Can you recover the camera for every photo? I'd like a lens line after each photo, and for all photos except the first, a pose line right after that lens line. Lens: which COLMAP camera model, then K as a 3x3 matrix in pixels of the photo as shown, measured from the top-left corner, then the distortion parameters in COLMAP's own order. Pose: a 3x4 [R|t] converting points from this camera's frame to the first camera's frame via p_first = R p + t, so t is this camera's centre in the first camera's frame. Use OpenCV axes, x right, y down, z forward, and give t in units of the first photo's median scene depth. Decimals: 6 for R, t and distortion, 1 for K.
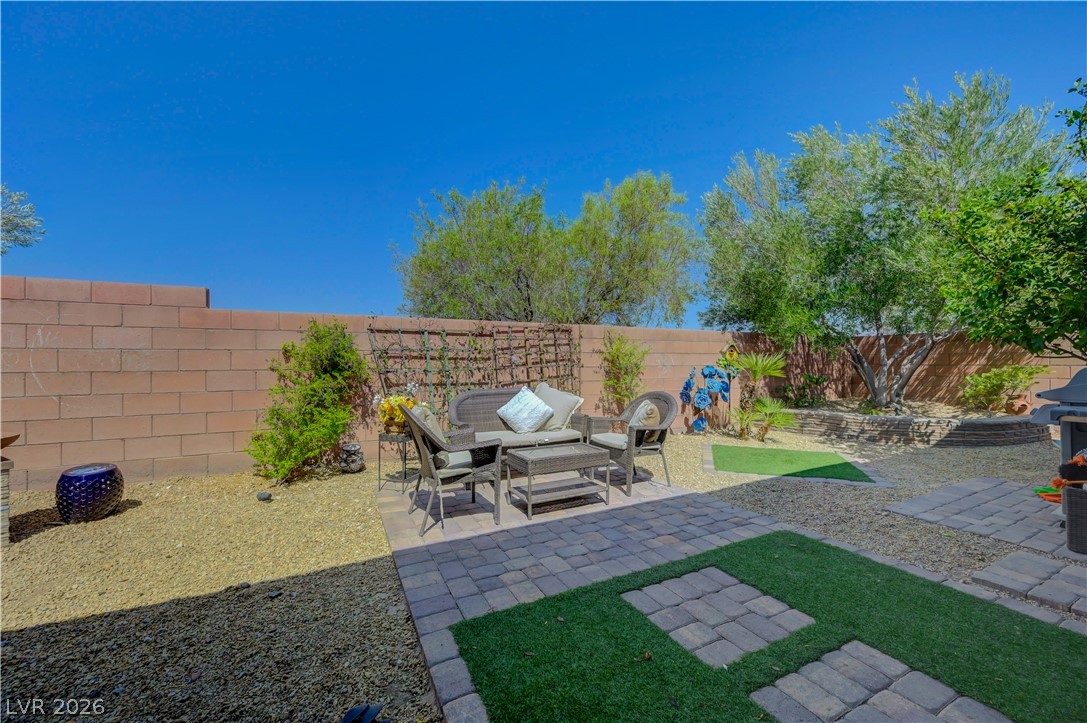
lens RADIAL K [[430.4, 0, 548.9], [0, 430.4, 360.7], [0, 0, 1]] dist [0.000918, -0.000155]
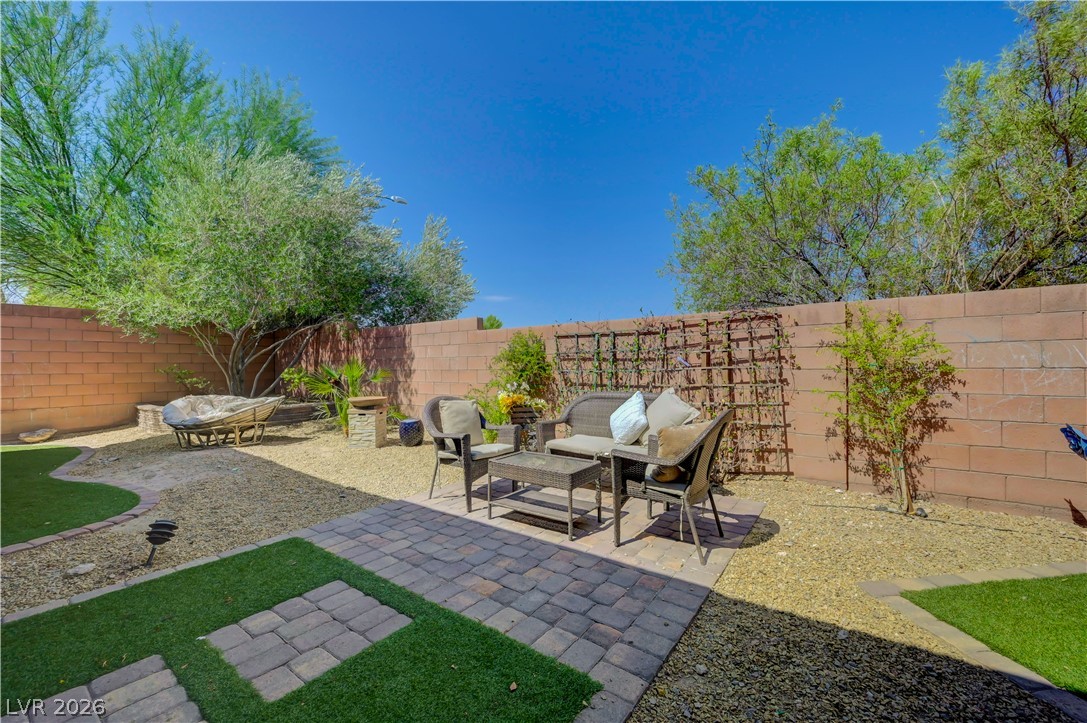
lens RADIAL K [[430.4, 0, 548.9], [0, 430.4, 360.7], [0, 0, 1]] dist [0.000918, -0.000155]
pose [[0.449512, -0.010938, -0.893207, 0.865753], [0.010642, 0.999920, -0.006889, 0.003444], [0.893211, -0.006409, 0.449592, 0.622122]]
